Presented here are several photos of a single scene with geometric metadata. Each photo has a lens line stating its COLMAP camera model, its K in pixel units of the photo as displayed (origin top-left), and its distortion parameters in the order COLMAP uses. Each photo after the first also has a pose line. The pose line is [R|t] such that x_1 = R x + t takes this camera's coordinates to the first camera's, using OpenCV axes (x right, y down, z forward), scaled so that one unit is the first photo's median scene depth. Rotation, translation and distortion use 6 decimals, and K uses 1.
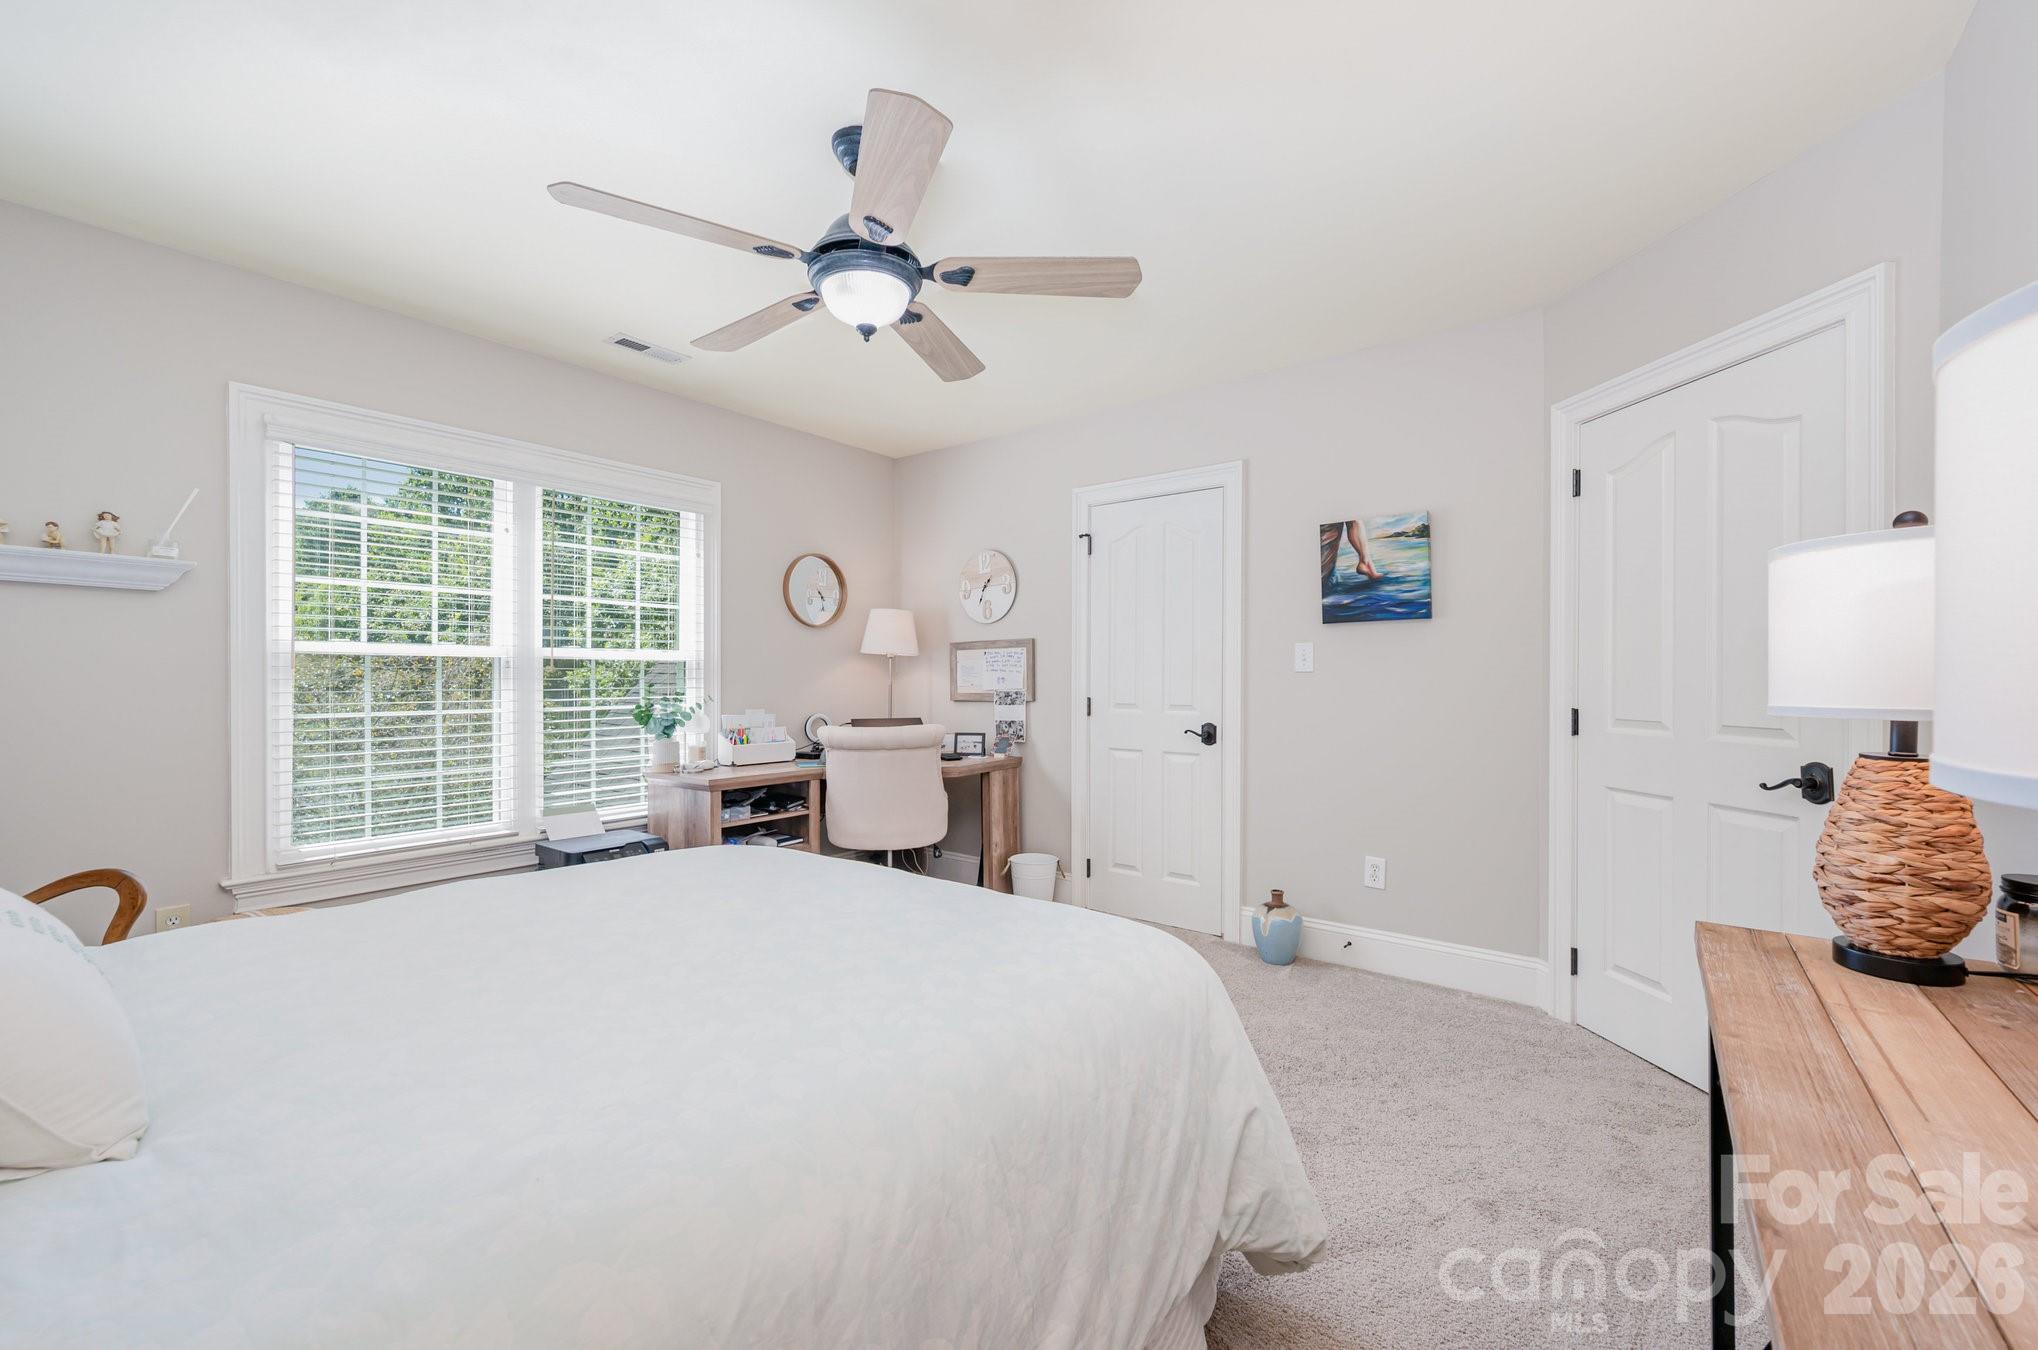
lens RADIAL K [[824.1, 0, 1024.8], [0, 824.1, 678.4], [0, 0, 1]] dist [-0.000809, -0.000296]
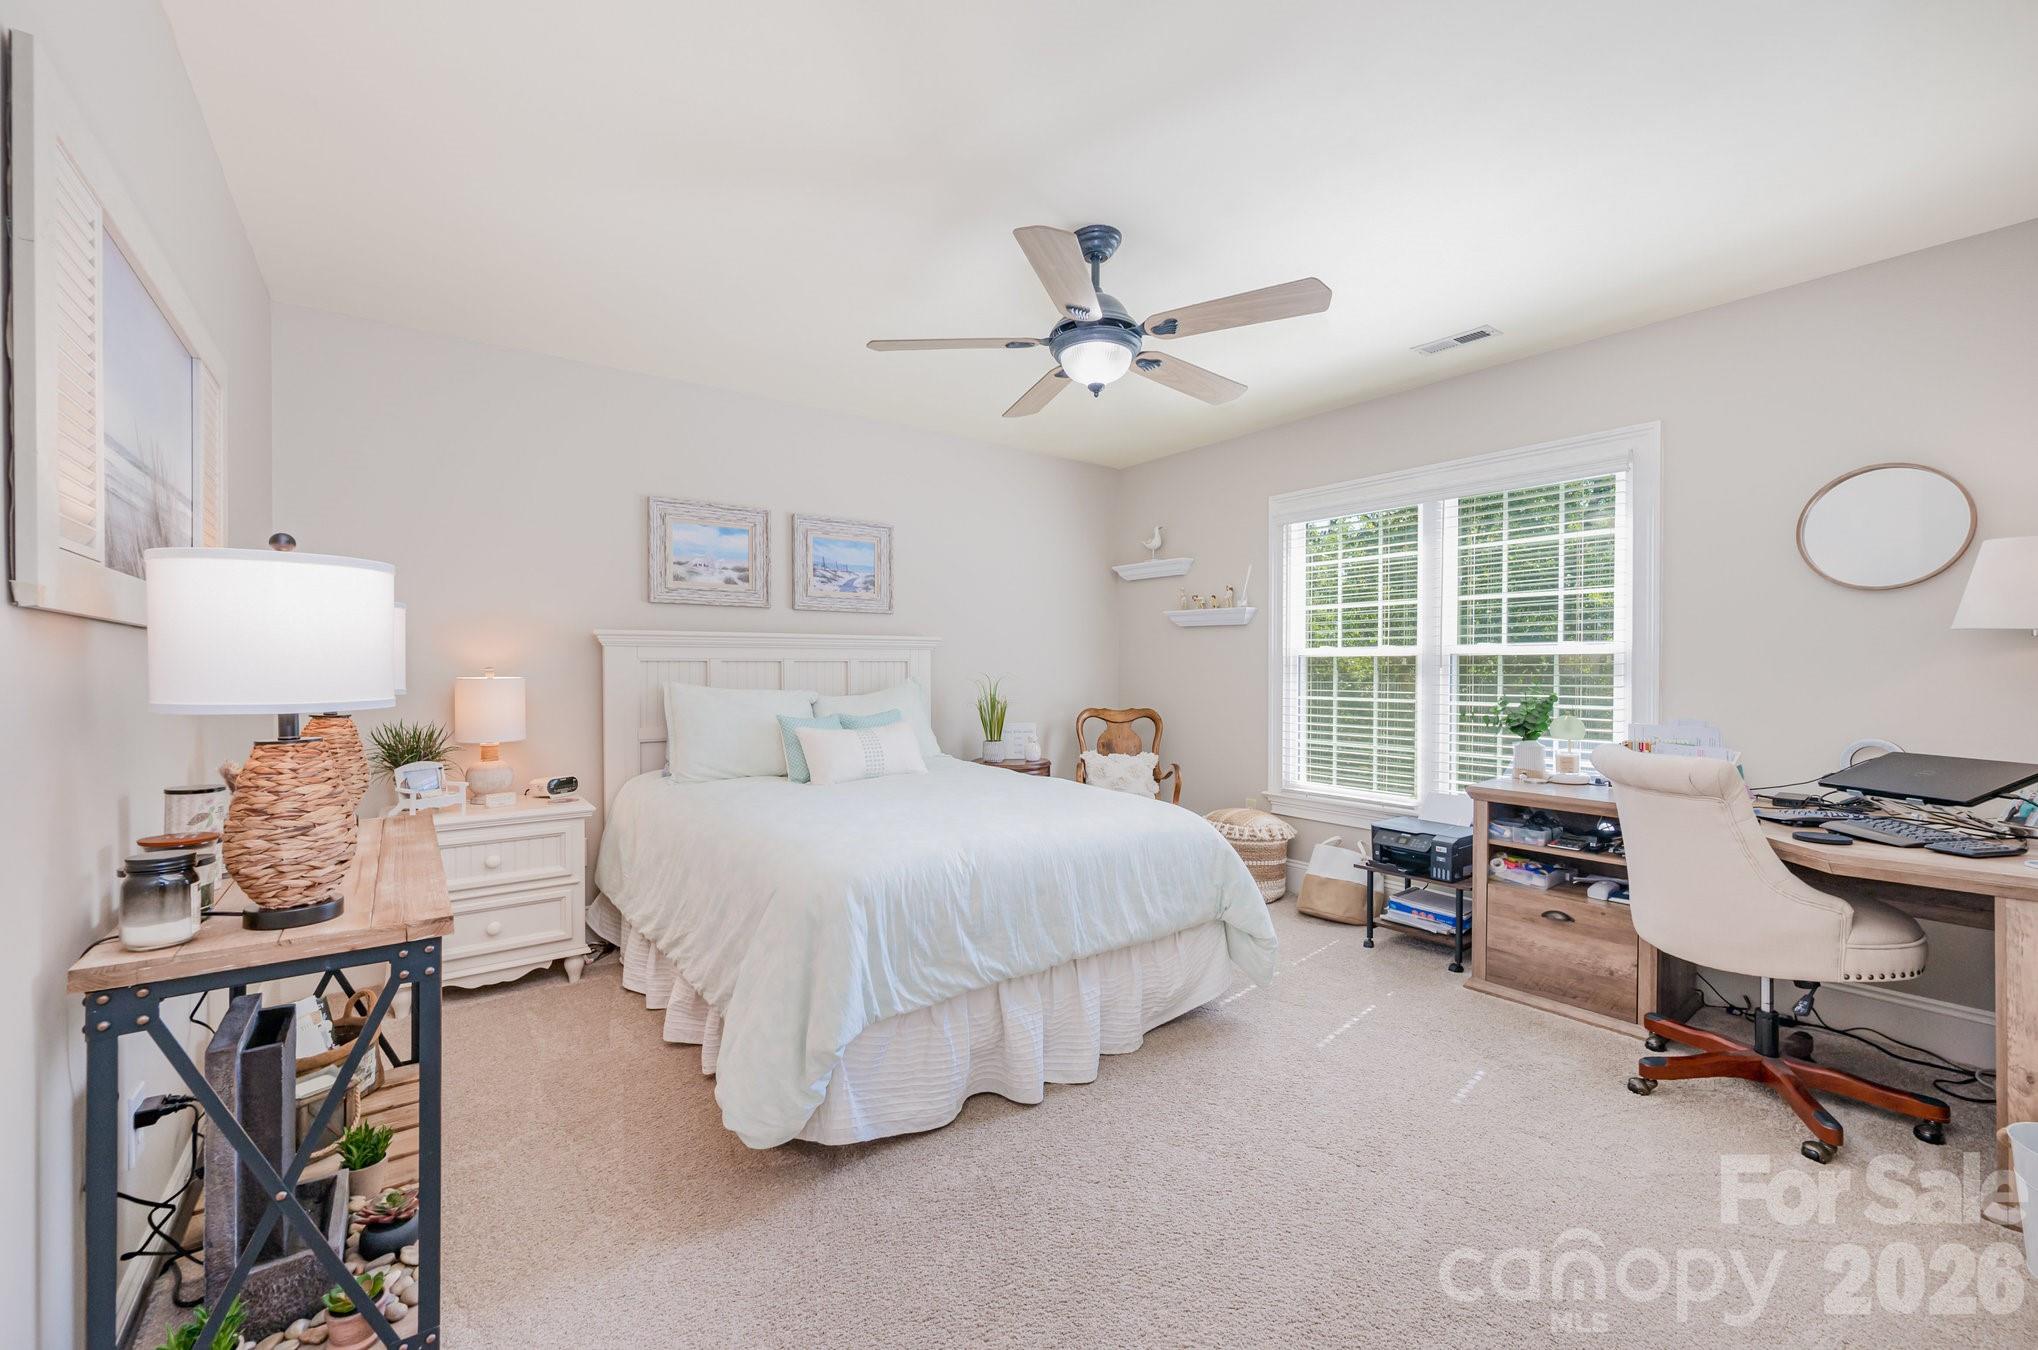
lens RADIAL K [[824.1, 0, 1024.8], [0, 824.1, 678.4], [0, 0, 1]] dist [-0.000809, -0.000296]
pose [[-0.276167, 0.009175, -0.961066, 0.646336], [-0.007394, 0.999905, 0.011670, -0.003538], [0.961081, 0.010329, -0.276072, 0.790545]]
